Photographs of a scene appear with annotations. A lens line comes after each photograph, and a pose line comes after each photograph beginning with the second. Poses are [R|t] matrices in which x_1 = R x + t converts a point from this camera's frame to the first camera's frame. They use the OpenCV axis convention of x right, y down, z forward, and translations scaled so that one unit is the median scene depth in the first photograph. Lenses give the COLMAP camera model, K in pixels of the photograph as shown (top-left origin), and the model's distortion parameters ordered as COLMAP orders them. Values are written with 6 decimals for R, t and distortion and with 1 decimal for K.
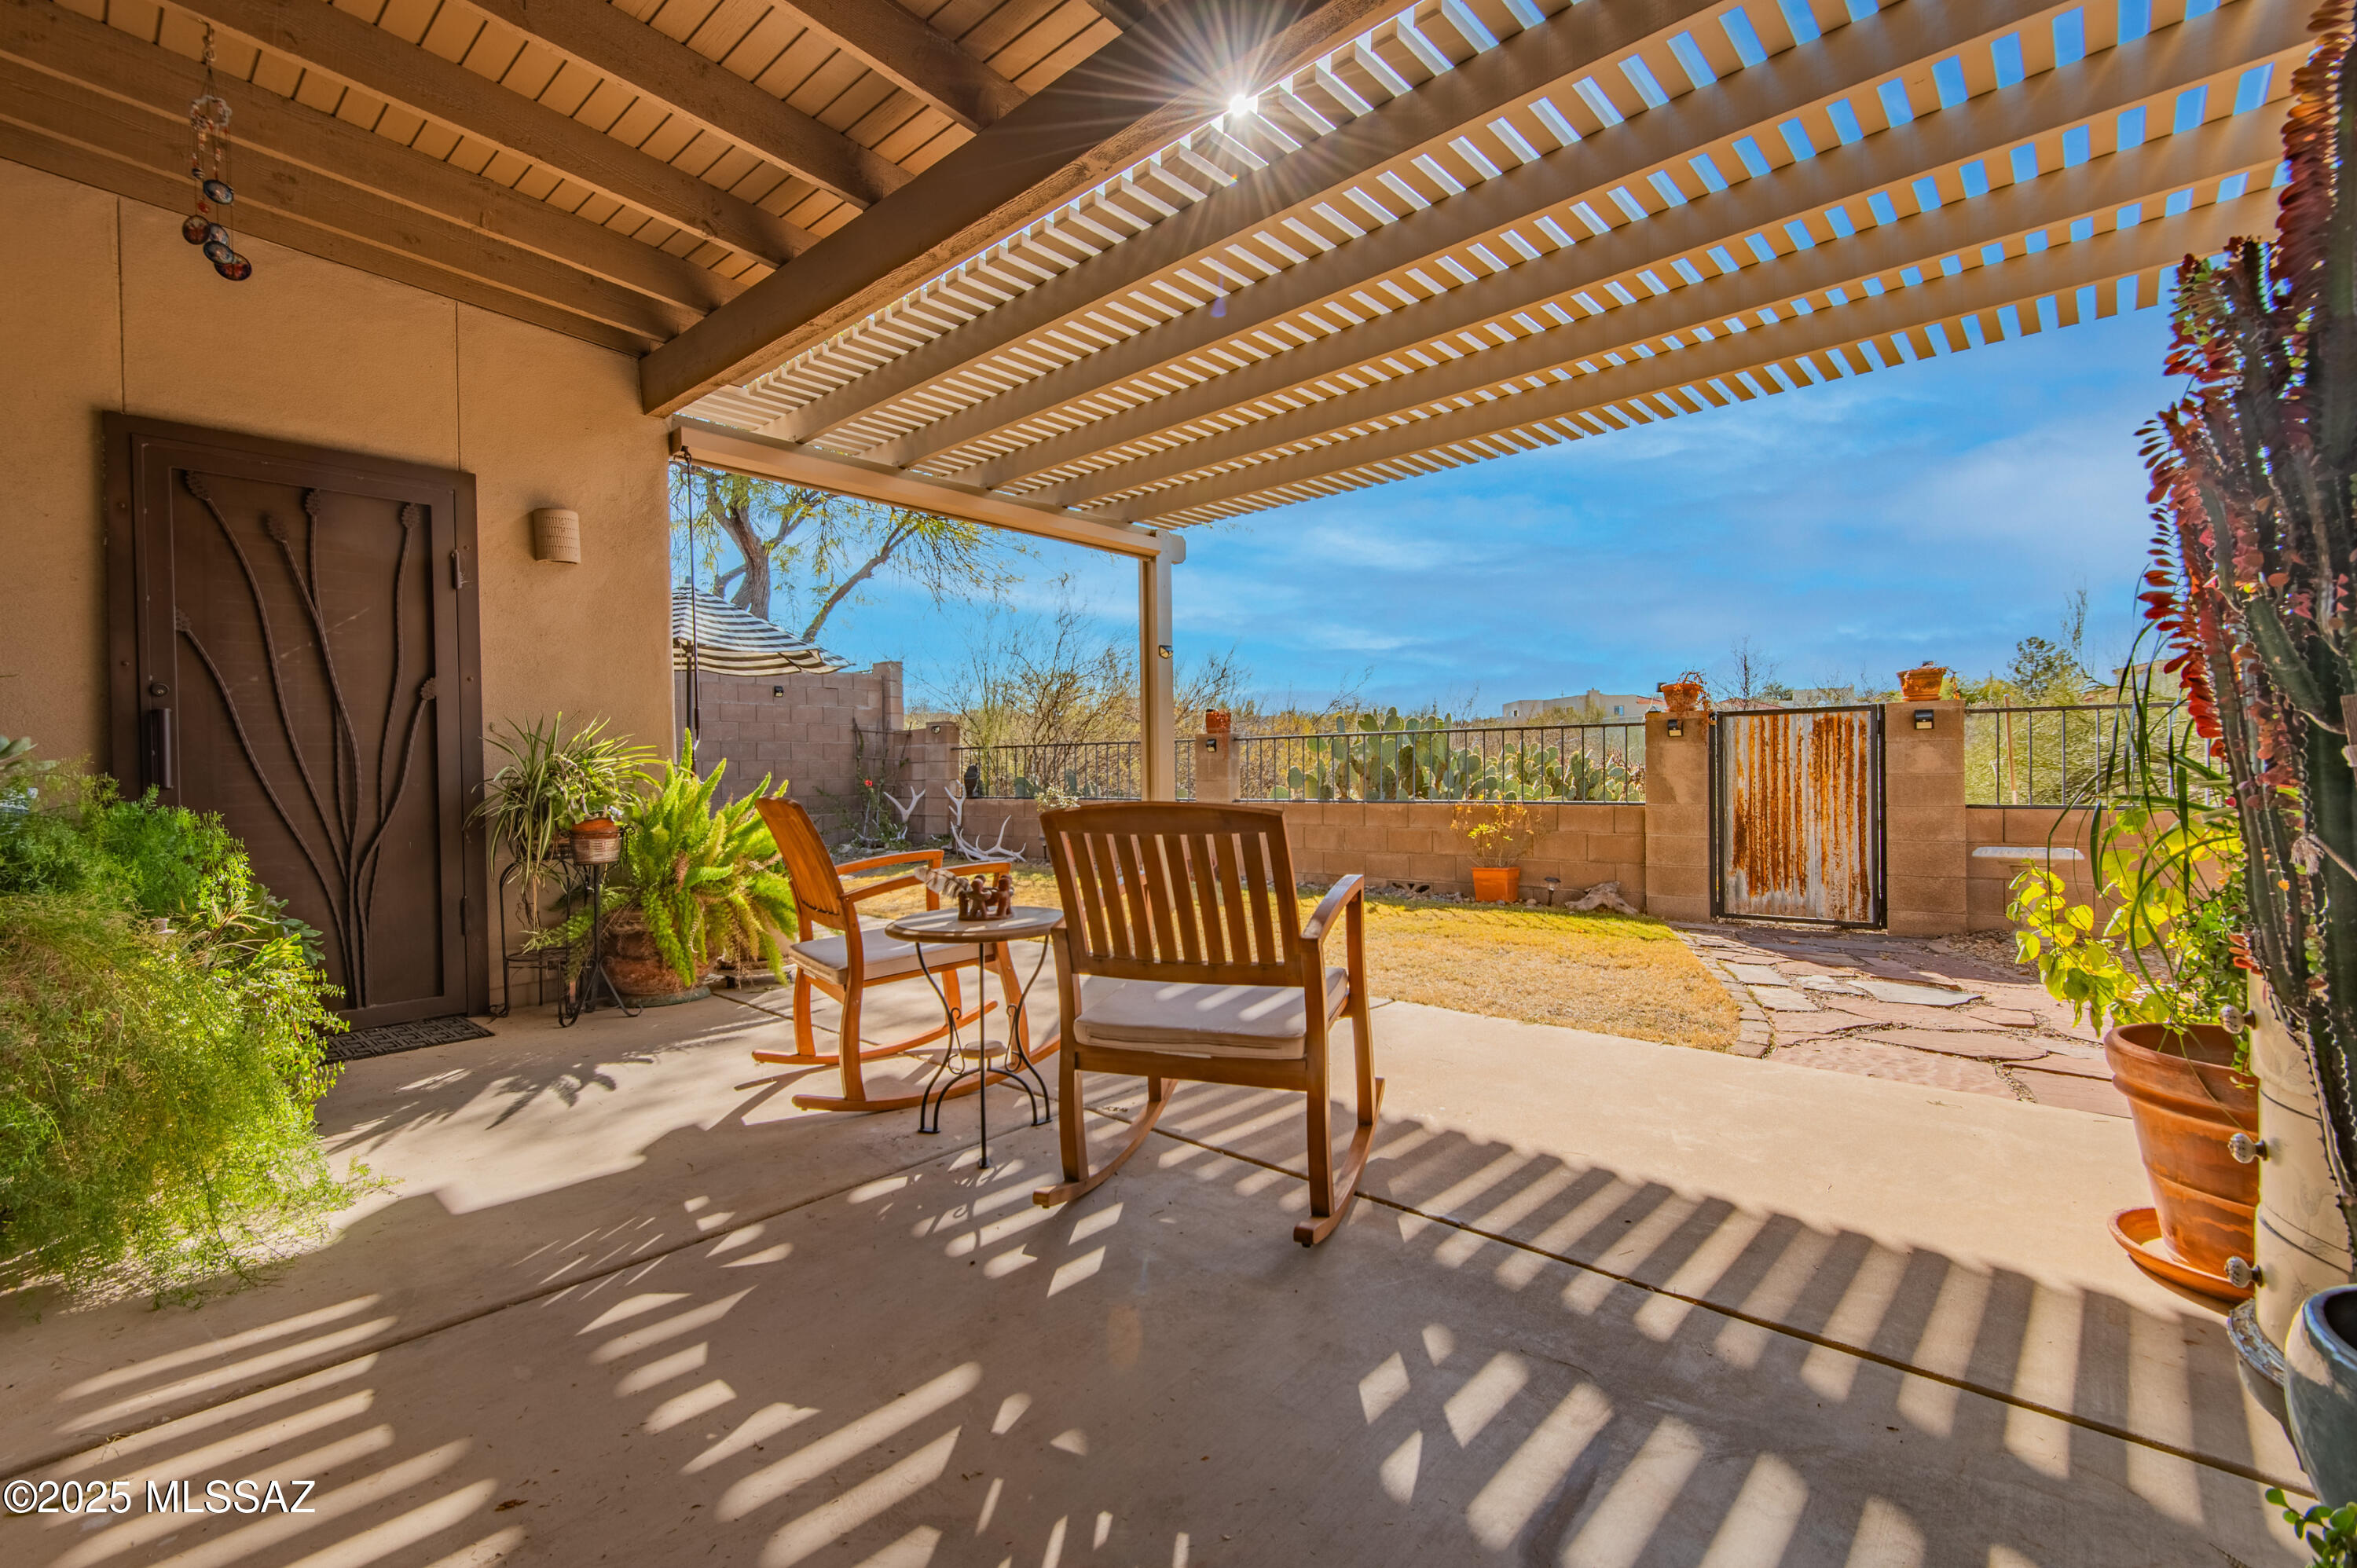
lens RADIAL K [[1041.8, 0, 1178.9], [0, 1041.8, 773.8], [0, 0, 1]] dist [0.001386, -0.000053]
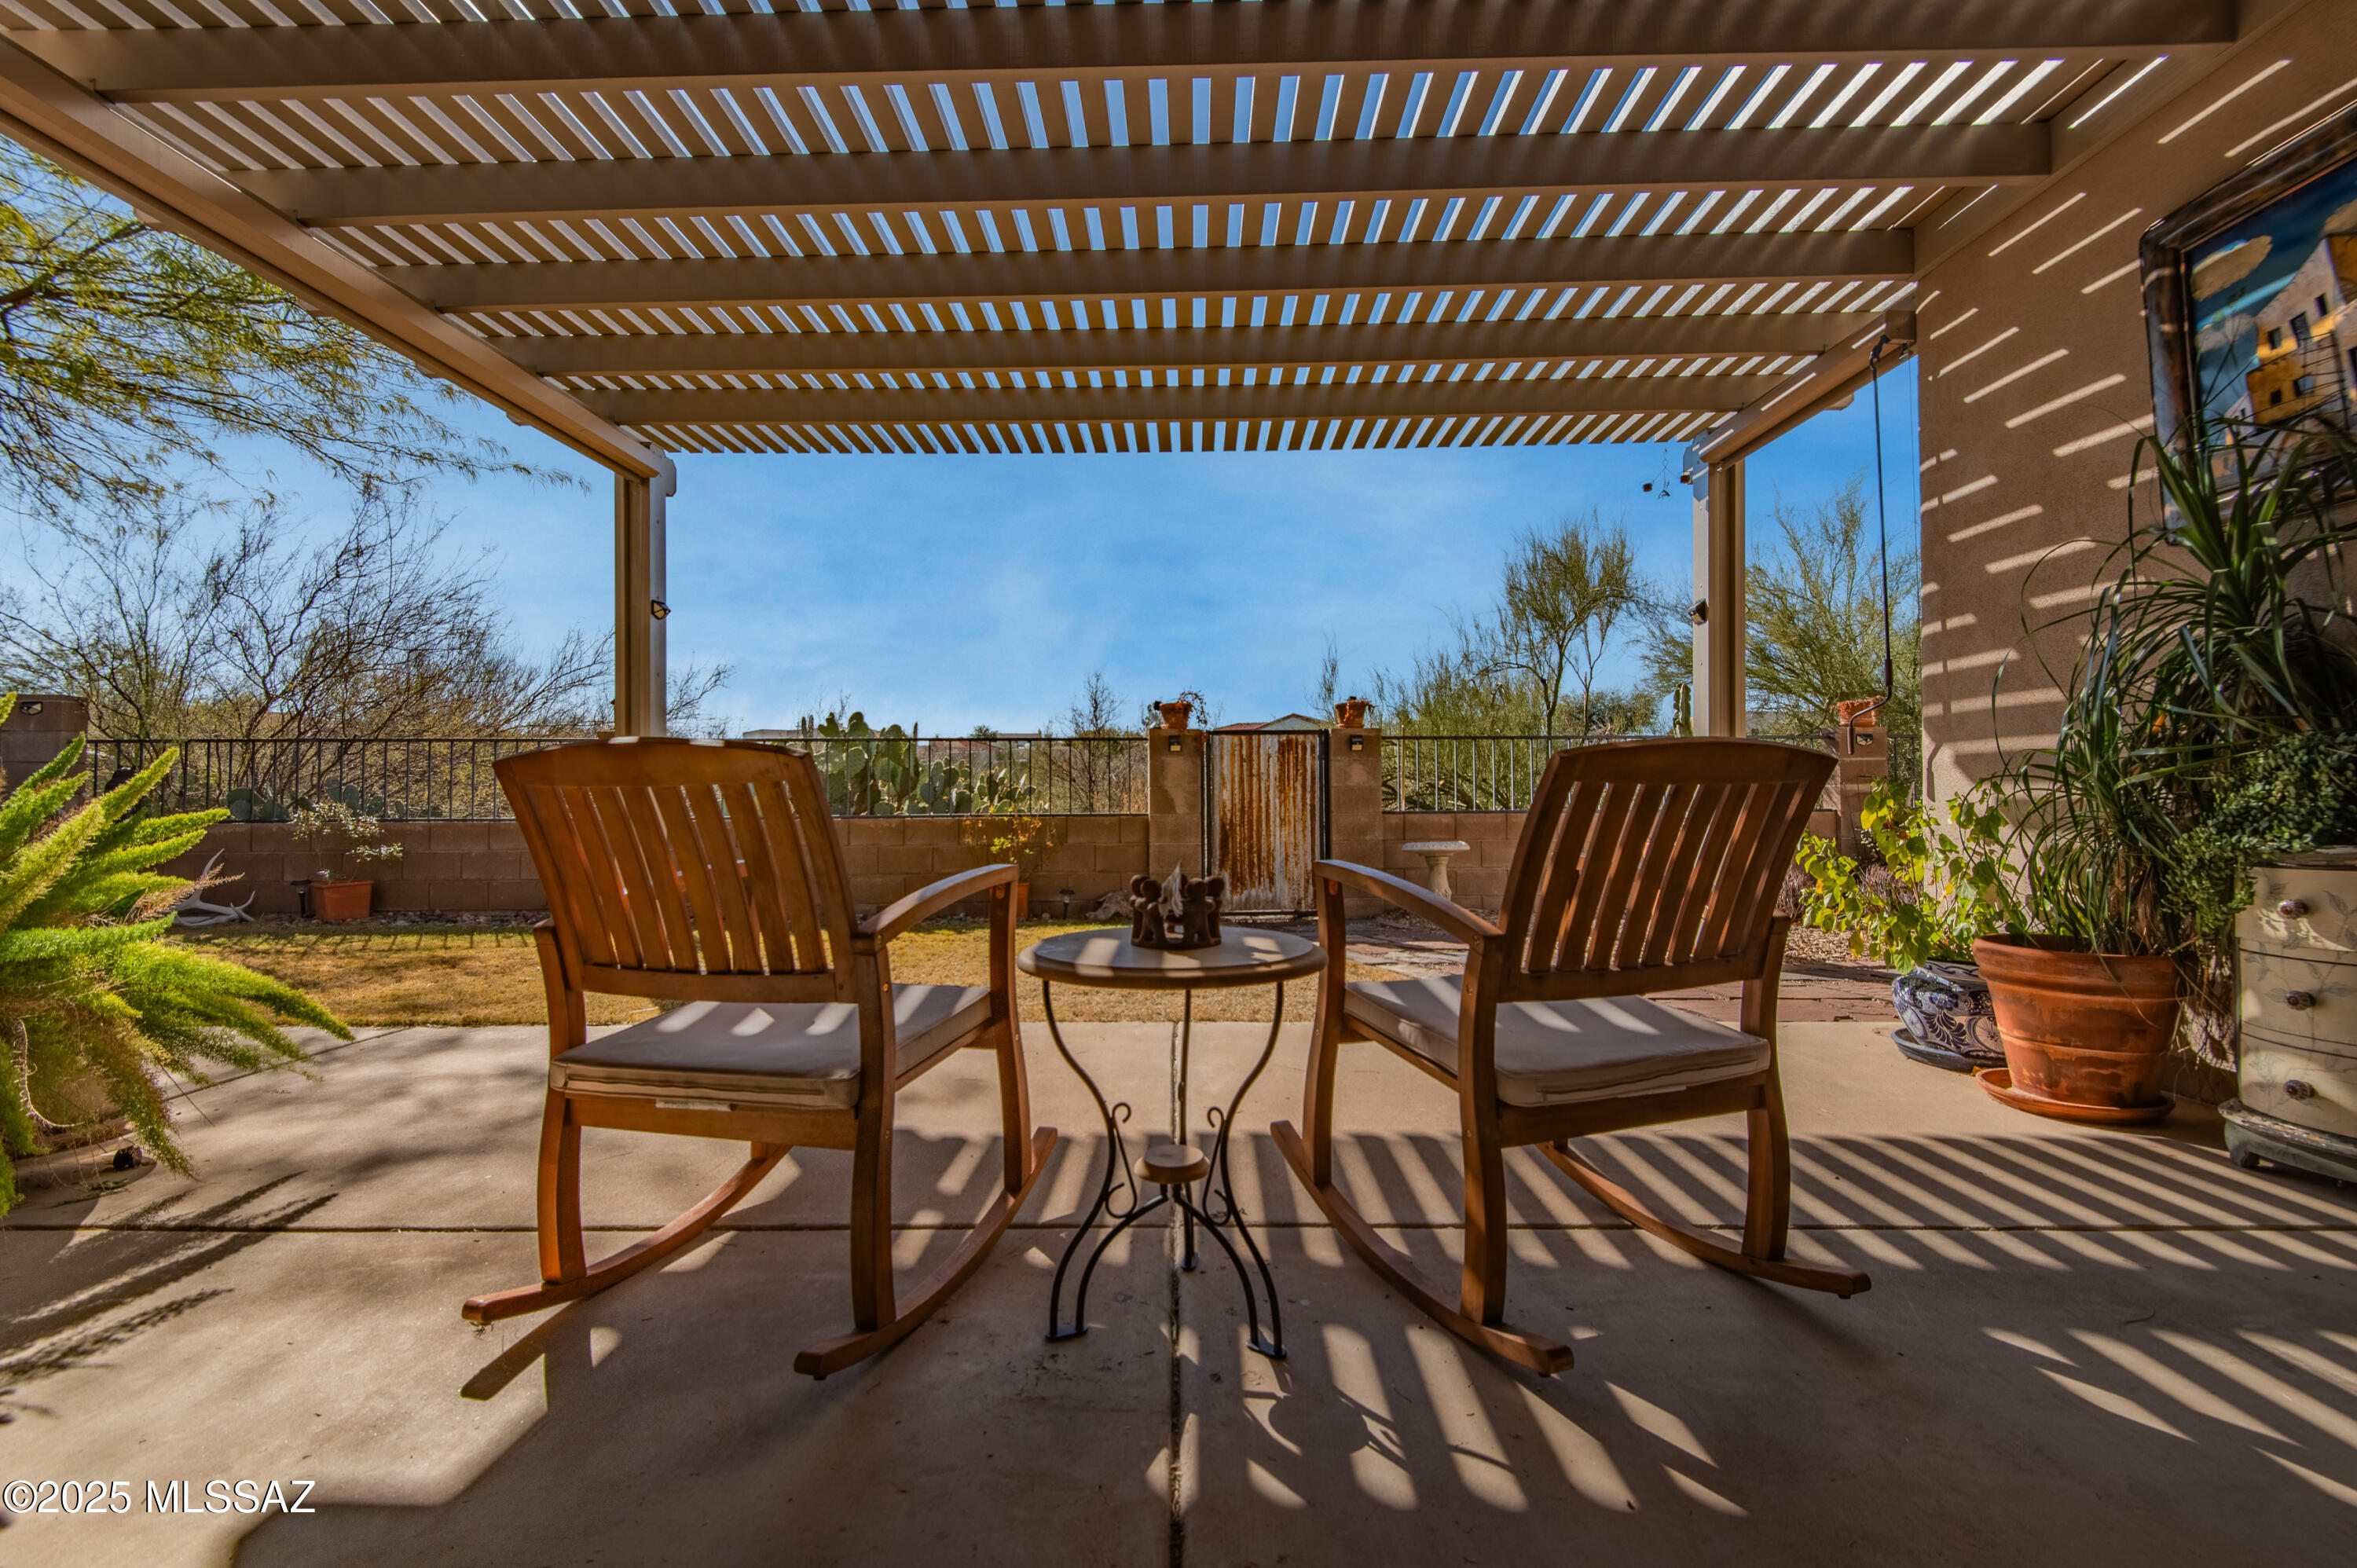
lens RADIAL K [[1036.3, 0, 1178.8], [0, 1036.3, 807.9], [0, 0, 1]] dist [0.019046, -0.000526]
pose [[0.728894, -0.003701, 0.684617, -0.262517], [-0.001466, 0.999975, 0.006967, 0.015709], [-0.684625, -0.006082, 0.728870, 0.226558]]
